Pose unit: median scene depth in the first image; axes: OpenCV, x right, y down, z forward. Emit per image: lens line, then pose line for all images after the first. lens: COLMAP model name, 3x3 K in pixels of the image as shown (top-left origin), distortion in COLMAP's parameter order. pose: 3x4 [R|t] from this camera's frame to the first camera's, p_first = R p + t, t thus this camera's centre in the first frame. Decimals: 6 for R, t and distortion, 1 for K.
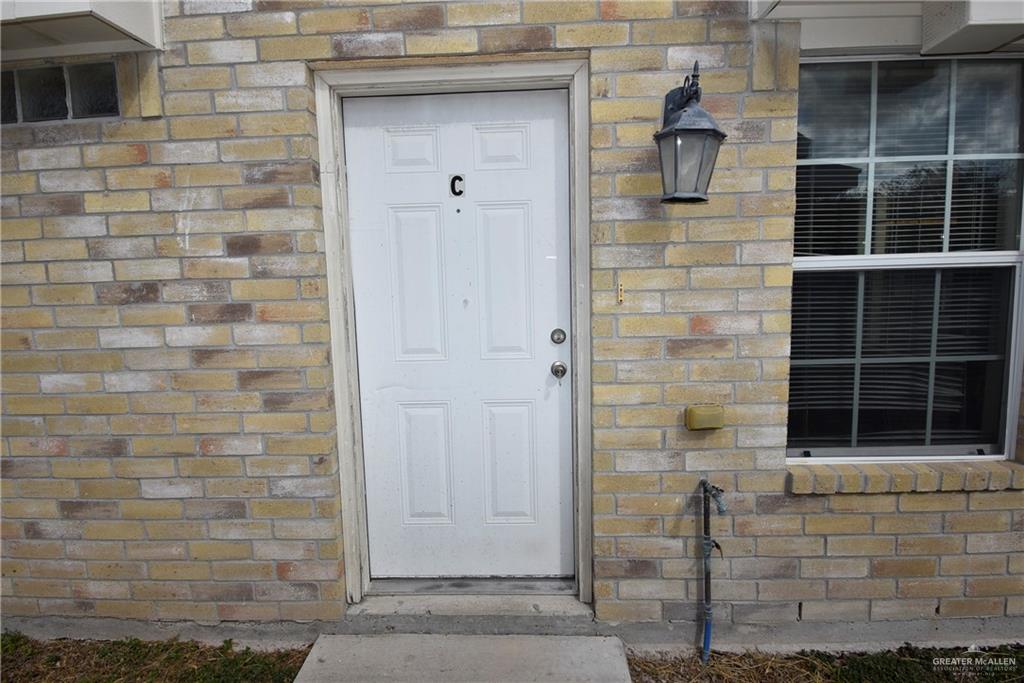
lens RADIAL K [[617.2, 0, 512.9], [0, 617.2, 344.7], [0, 0, 1]] dist [-0.017731, -0.000929]
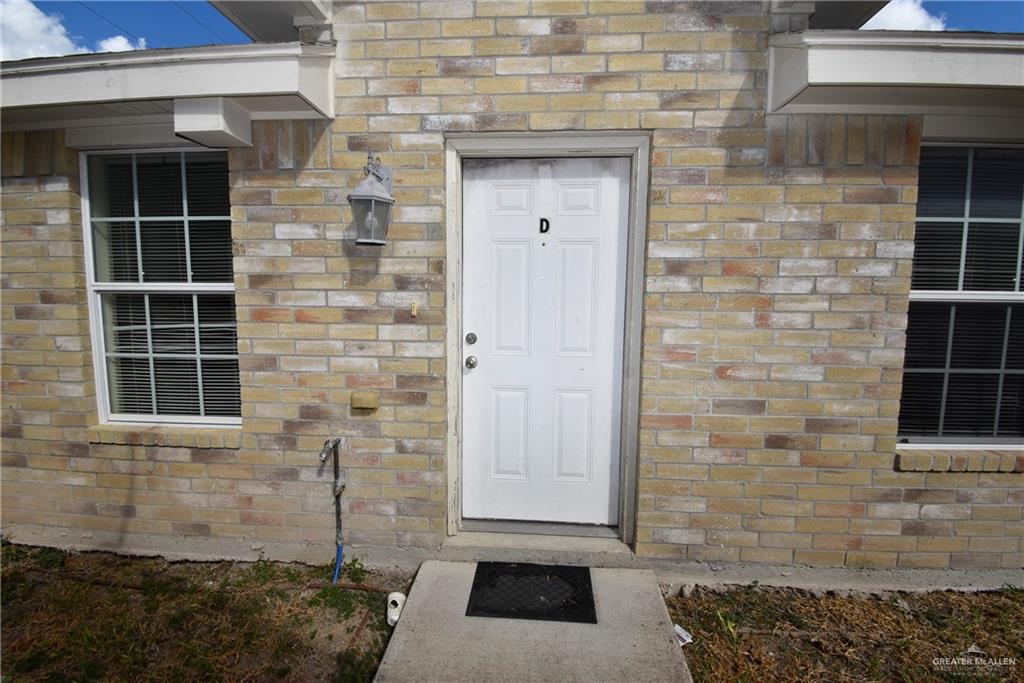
lens RADIAL K [[460.5, 0, 510.9], [0, 460.5, 334.5], [0, 0, 1]] dist [-0.028966, -0.000931]
pose [[0.998980, 0.040105, -0.020741, -0.138766], [-0.040594, 0.998894, -0.023737, 0.003698], [0.019766, 0.024555, 0.999503, 0.007638]]
